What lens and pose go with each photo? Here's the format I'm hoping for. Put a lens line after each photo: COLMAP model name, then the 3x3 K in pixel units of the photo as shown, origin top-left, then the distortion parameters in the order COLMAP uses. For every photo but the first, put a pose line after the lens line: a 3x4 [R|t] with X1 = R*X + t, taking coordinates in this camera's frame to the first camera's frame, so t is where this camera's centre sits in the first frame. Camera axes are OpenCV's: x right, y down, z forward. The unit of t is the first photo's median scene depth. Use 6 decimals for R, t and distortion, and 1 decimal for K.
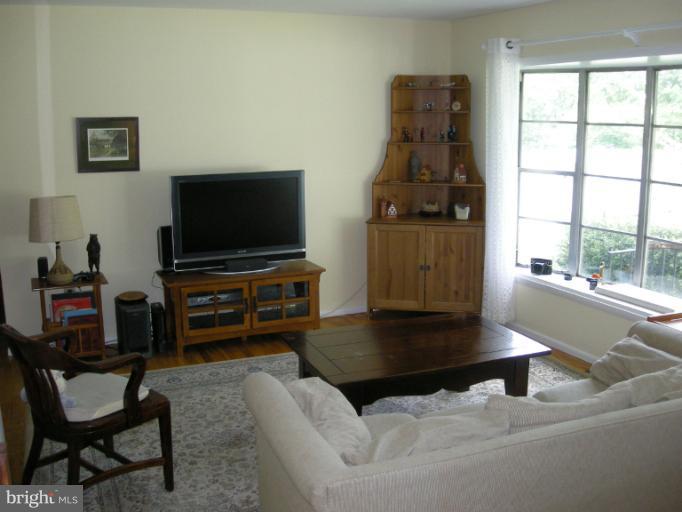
lens RADIAL K [[721.2, 0, 336.1], [0, 721.2, 252.8], [0, 0, 1]] dist [-0.140217, 0.000000]
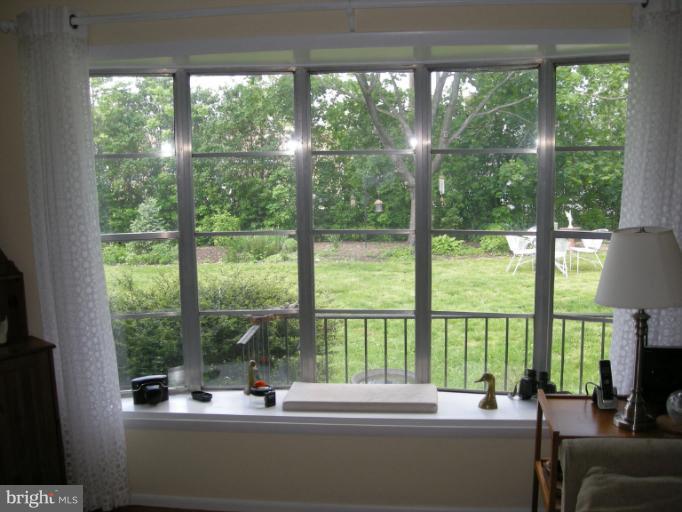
lens RADIAL K [[721.2, 0, 341.0], [0, 721.2, 257.0], [0, 0, 1]] dist [-0.140217, 0.000000]
pose [[0.500714, -0.129298, 0.855902, -0.140939], [0.178175, 0.983003, 0.044264, -0.092858], [-0.847077, 0.130336, 0.515241, 0.541389]]
